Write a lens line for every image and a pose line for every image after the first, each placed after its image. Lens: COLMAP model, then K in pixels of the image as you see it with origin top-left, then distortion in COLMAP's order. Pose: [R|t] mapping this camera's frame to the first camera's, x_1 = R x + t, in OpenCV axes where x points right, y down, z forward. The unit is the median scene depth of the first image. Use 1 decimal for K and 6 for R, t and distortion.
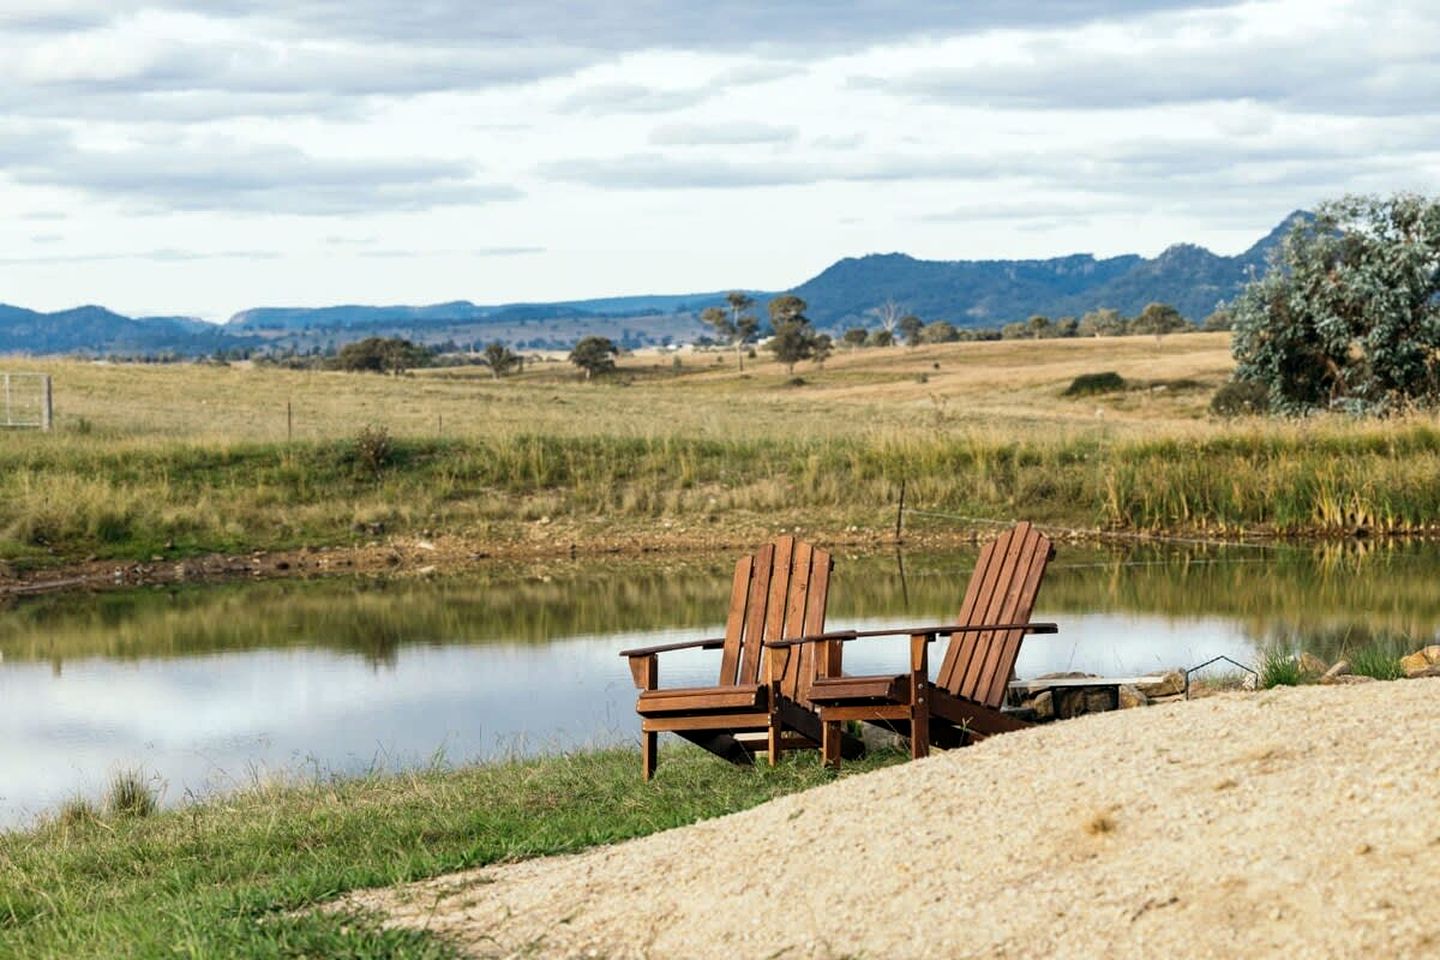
lens RADIAL K [[3598.3, 0, 720.0], [0, 3598.3, 480.0], [0, 0, 1]] dist [-0.022504, -0.128391]
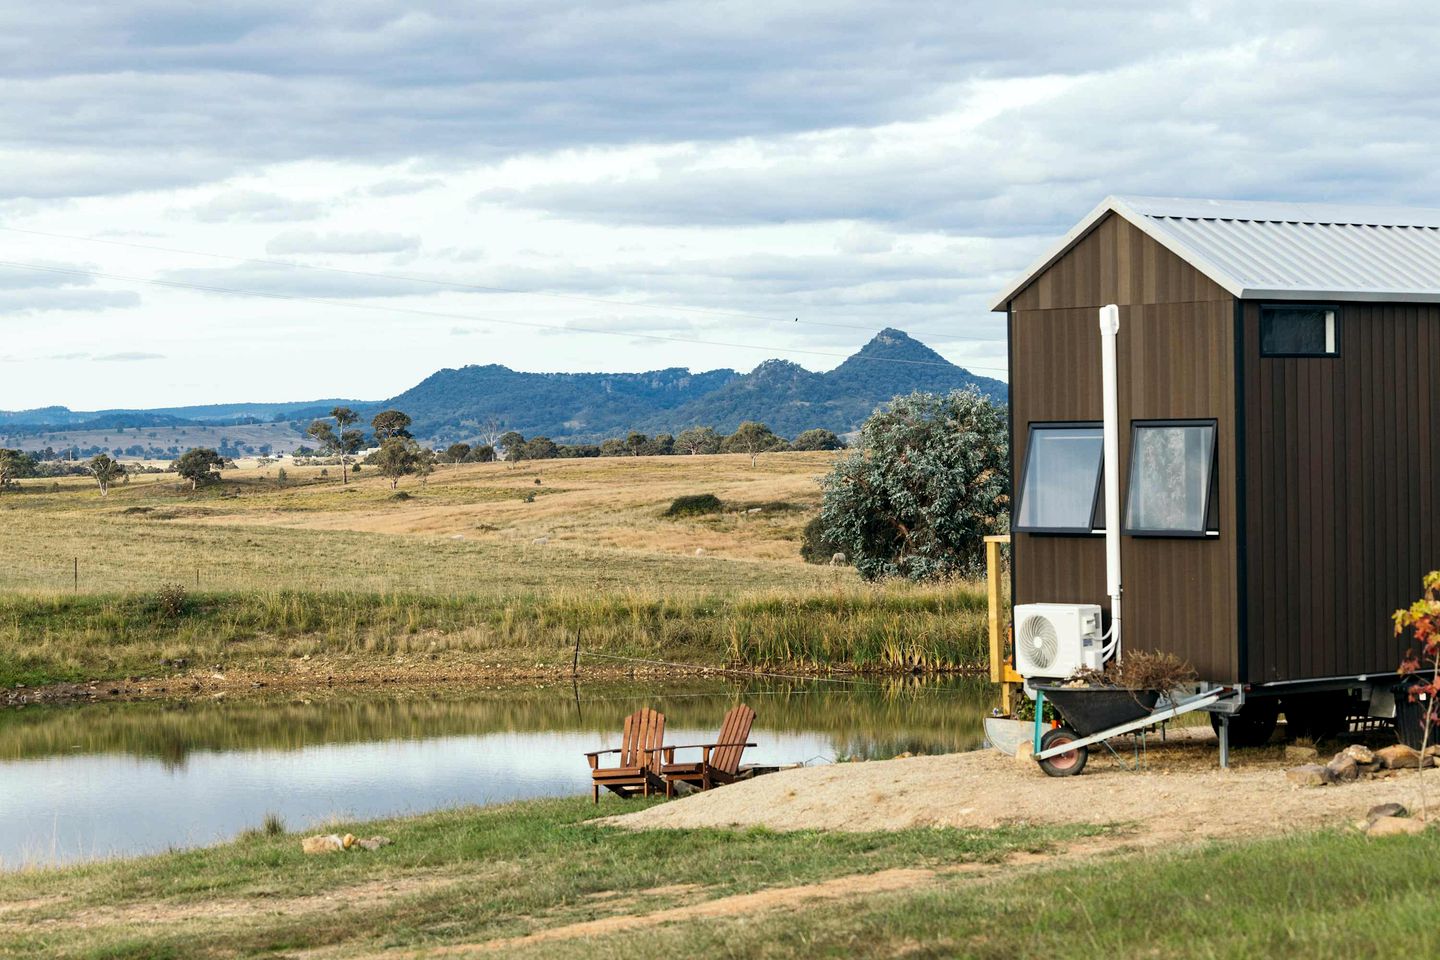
lens RADIAL K [[3598.3, 0, 720.0], [0, 3598.3, 480.0], [0, 0, 1]] dist [-0.022504, -0.128391]
pose [[0.993590, 0.010480, 0.112553, -0.046372], [-0.007082, 0.999508, -0.030555, -0.014382], [-0.112818, 0.029562, 0.993176, -0.323707]]
